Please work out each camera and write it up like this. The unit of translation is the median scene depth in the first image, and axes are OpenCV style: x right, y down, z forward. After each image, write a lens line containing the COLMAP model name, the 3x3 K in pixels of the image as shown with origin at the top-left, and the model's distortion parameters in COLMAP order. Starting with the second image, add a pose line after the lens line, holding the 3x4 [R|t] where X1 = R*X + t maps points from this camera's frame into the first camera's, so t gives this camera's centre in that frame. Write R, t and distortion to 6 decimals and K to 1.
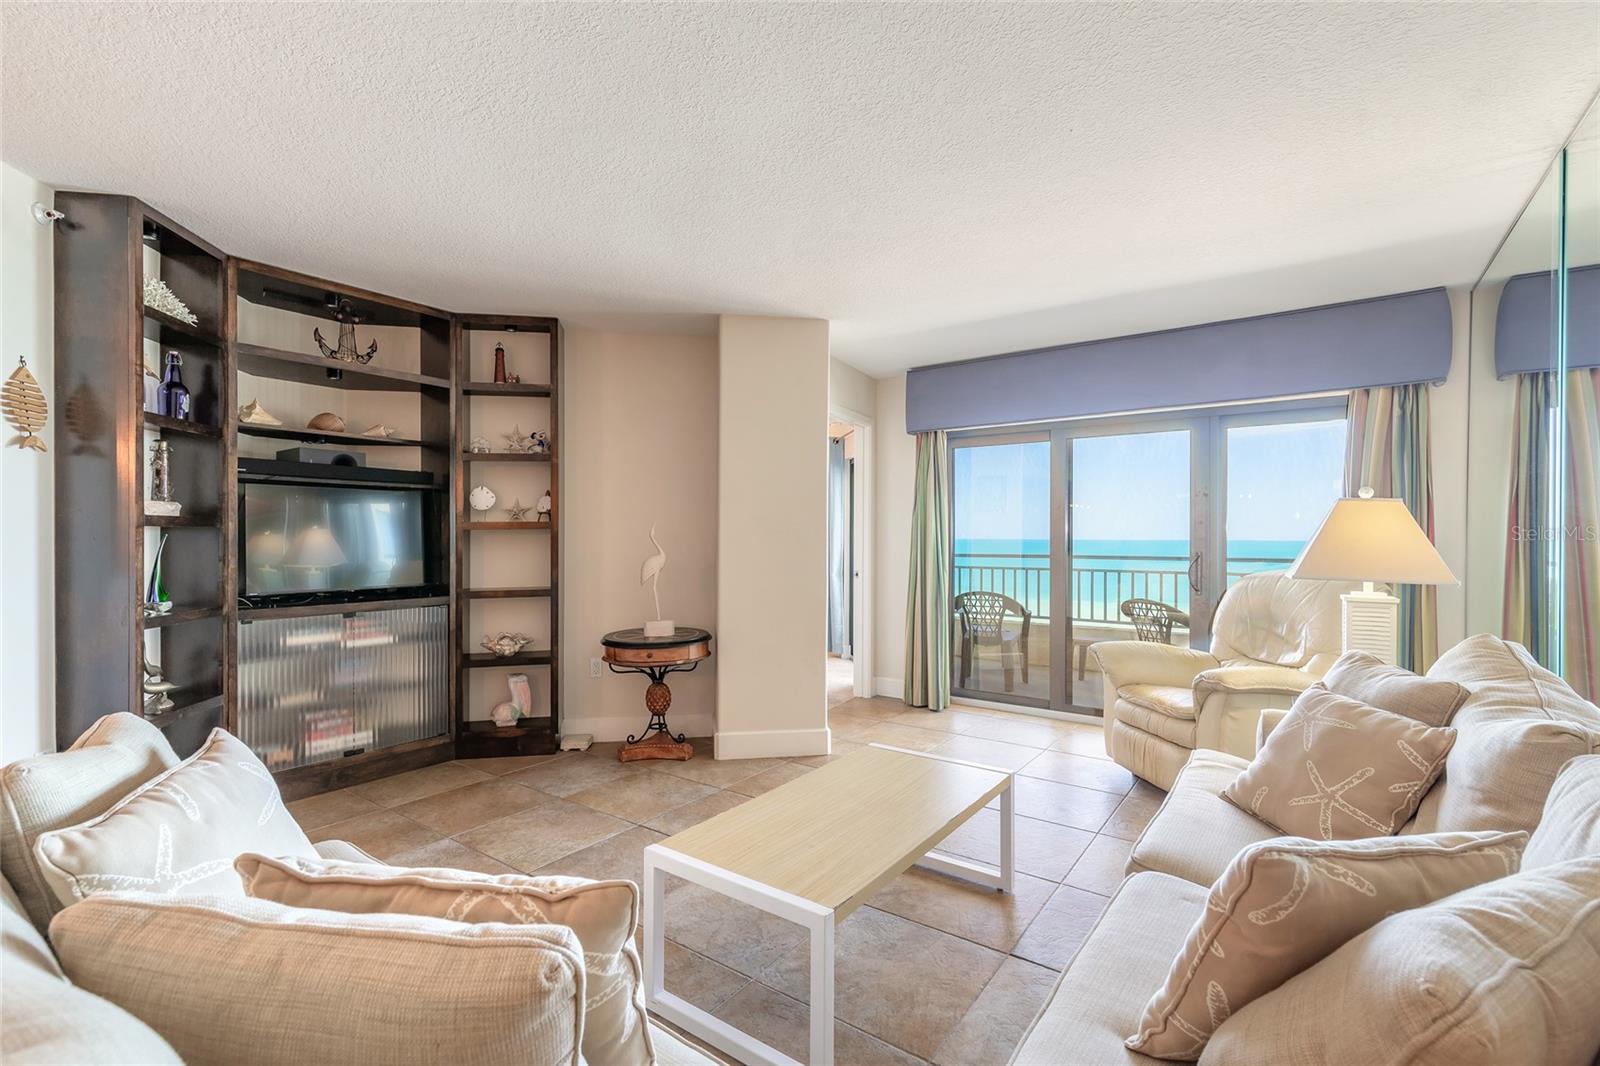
lens RADIAL K [[716.6, 0, 796.2], [0, 716.6, 537.0], [0, 0, 1]] dist [0.004091, -0.000780]
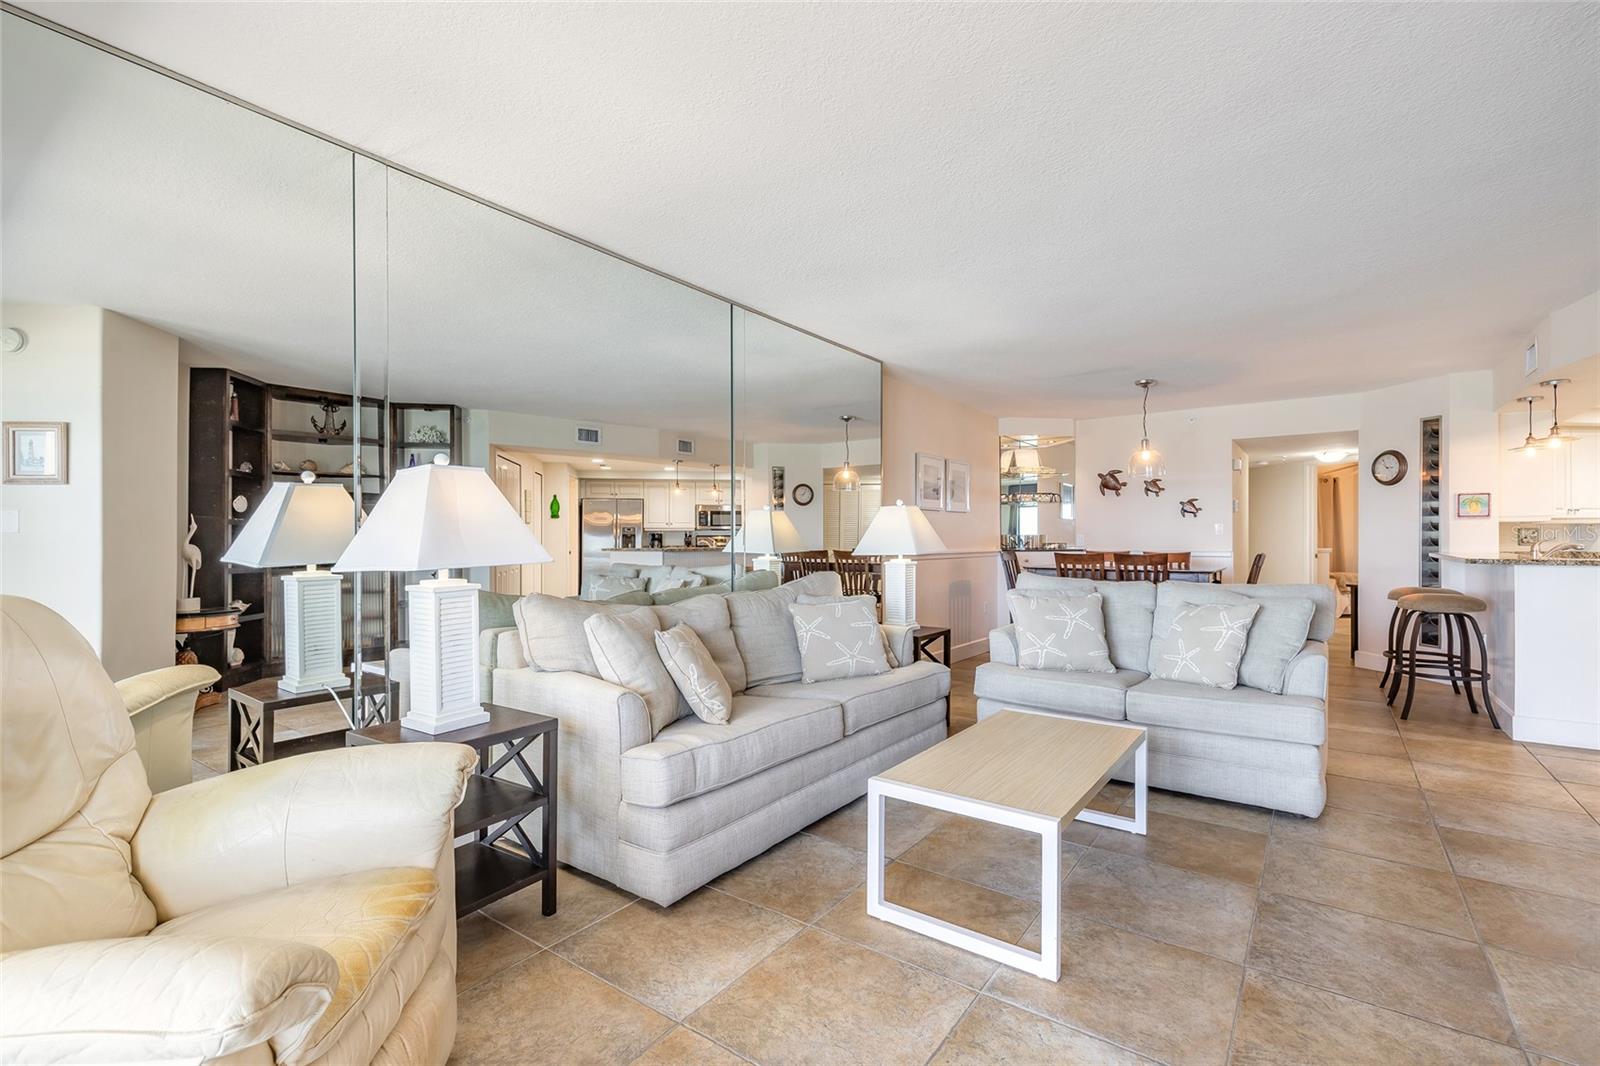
lens RADIAL K [[720.8, 0, 796.2], [0, 720.8, 539.2], [0, 0, 1]] dist [0.008203, -0.001078]
pose [[-1.000000, -0.000408, -0.000360, 0.243057], [-0.000410, 0.999989, 0.004606, 0.015214], [0.000359, 0.004607, -0.999989, 1.166630]]
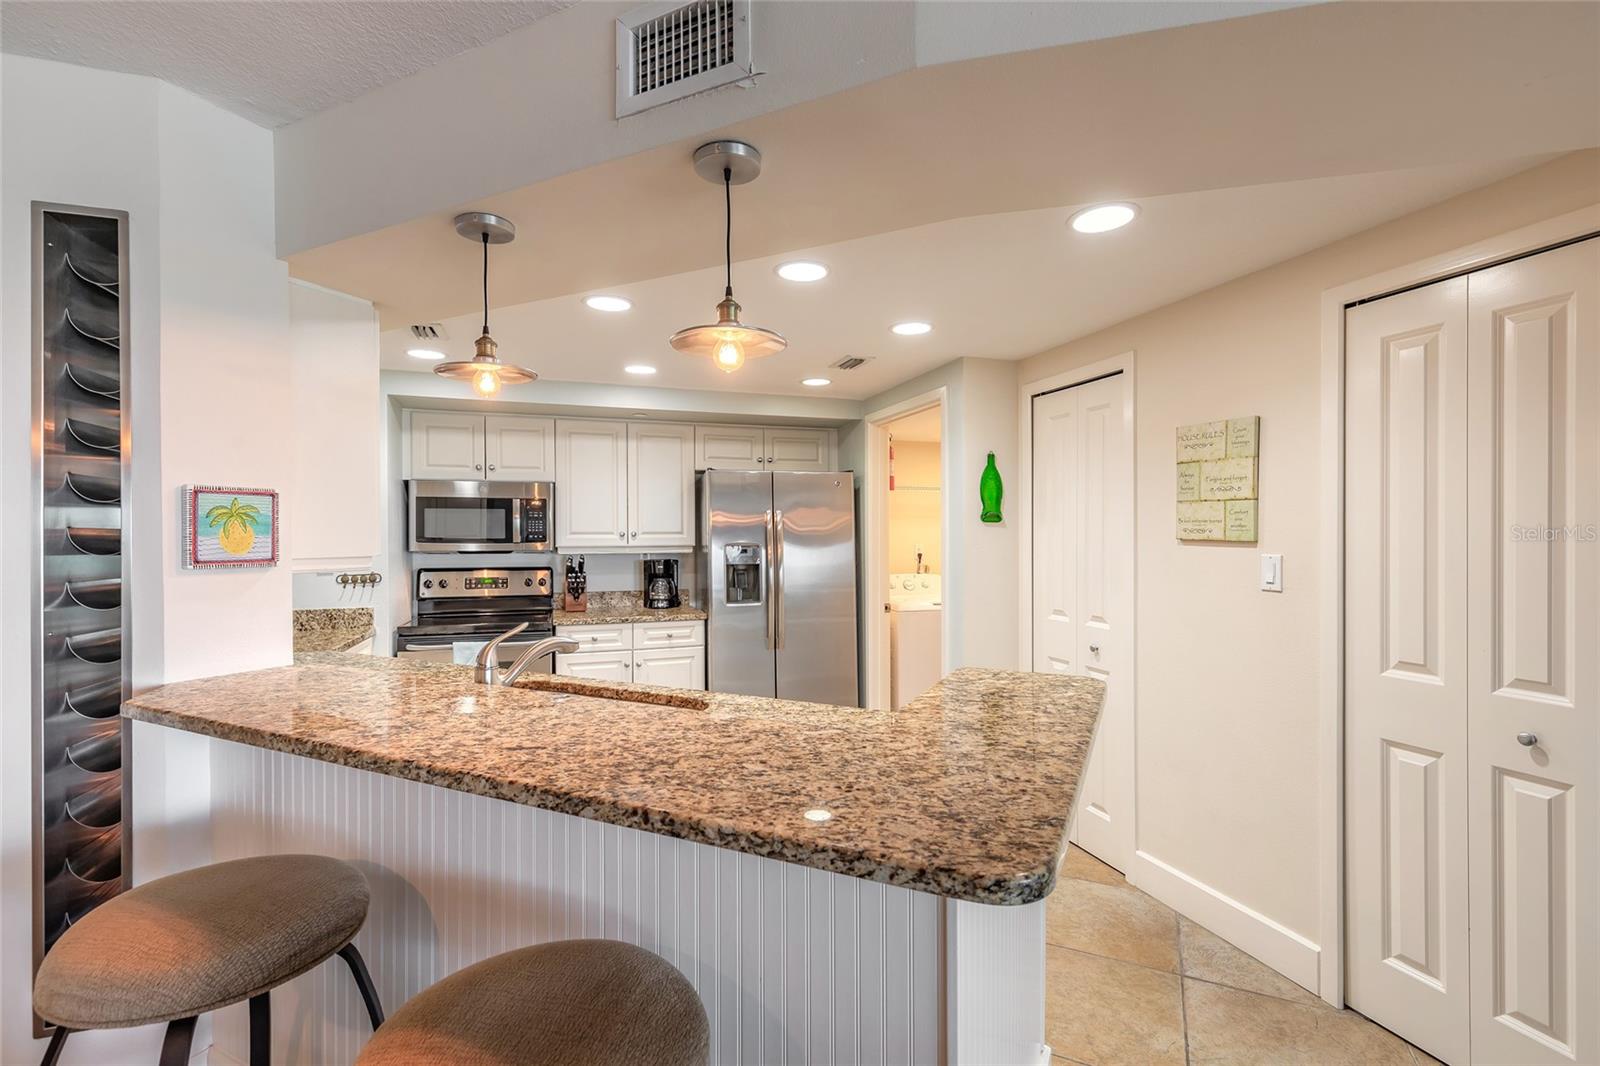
lens RADIAL K [[720.8, 0, 796.2], [0, 720.8, 539.2], [0, 0, 1]] dist [0.008203, -0.001078]
pose [[0.169540, 0.002005, -0.985521, -0.564294], [0.002901, 0.999993, 0.002534, -0.037074], [0.985519, -0.003289, 0.169533, 0.033220]]
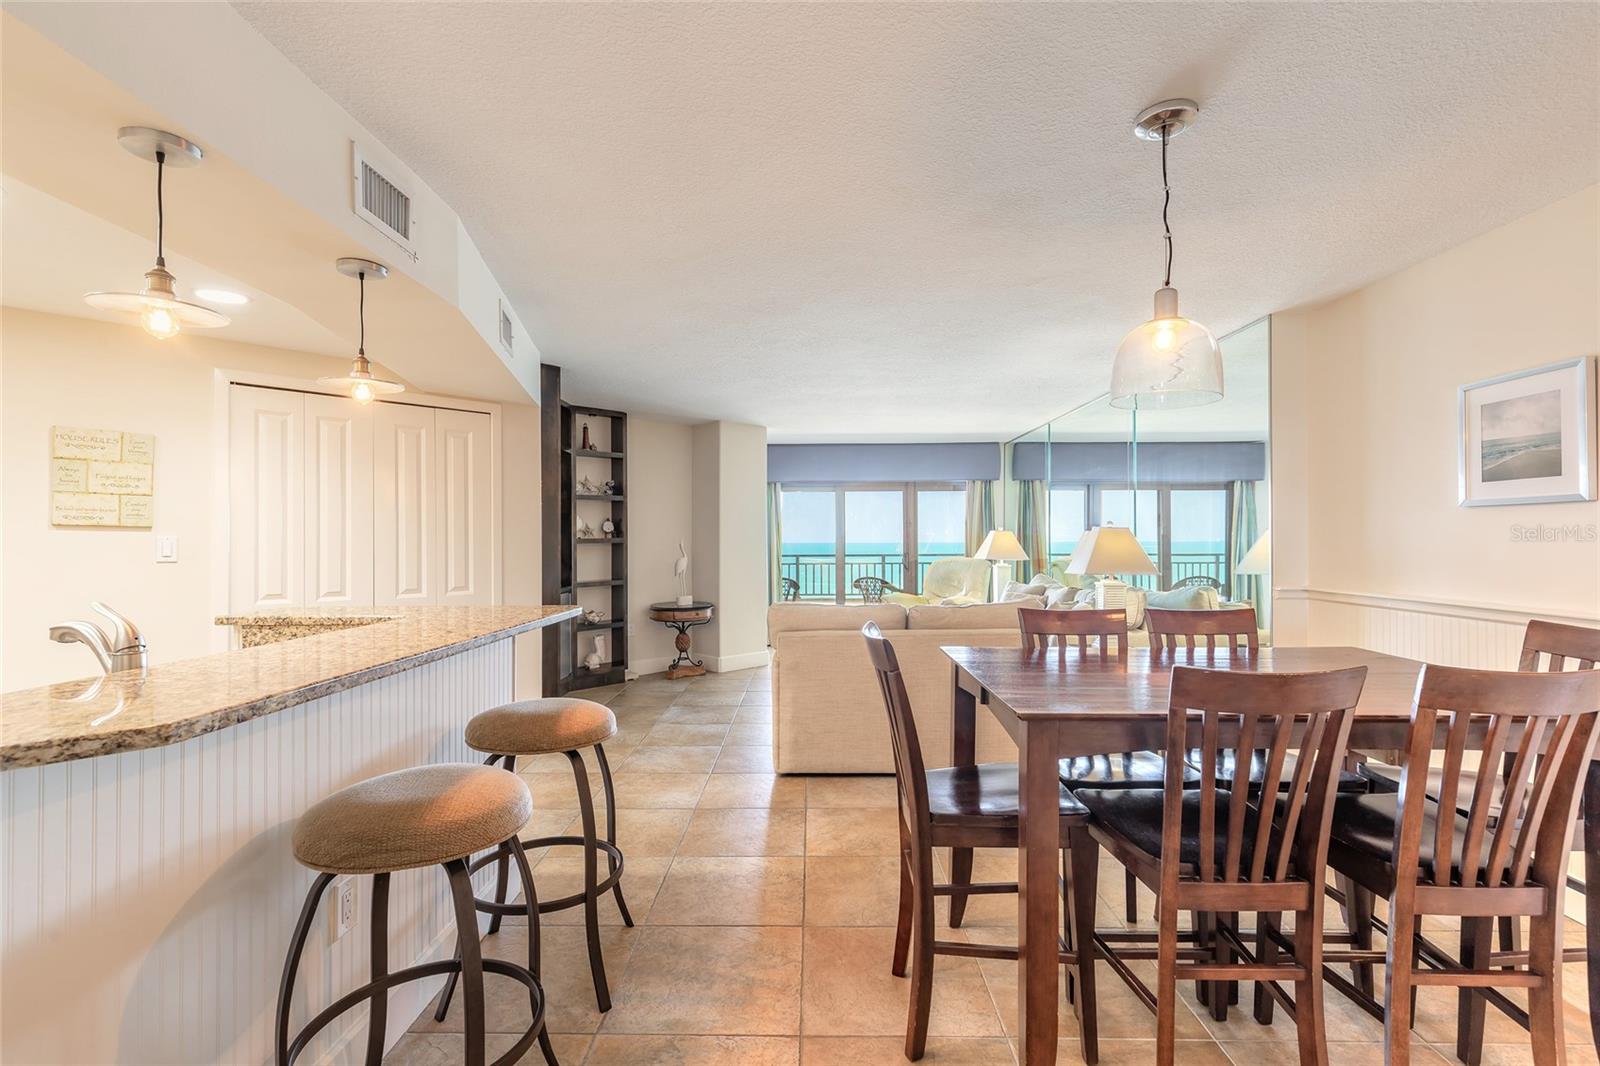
lens RADIAL K [[730.0, 0, 800.0], [0, 730.0, 533.0], [0, 0, 1]] dist [0.010958, -0.000189]
pose [[0.819225, 0.001320, 0.573471, -0.959351], [0.005769, 0.999928, -0.010542, -0.013359], [-0.573444, 0.011945, 0.819158, -0.573806]]
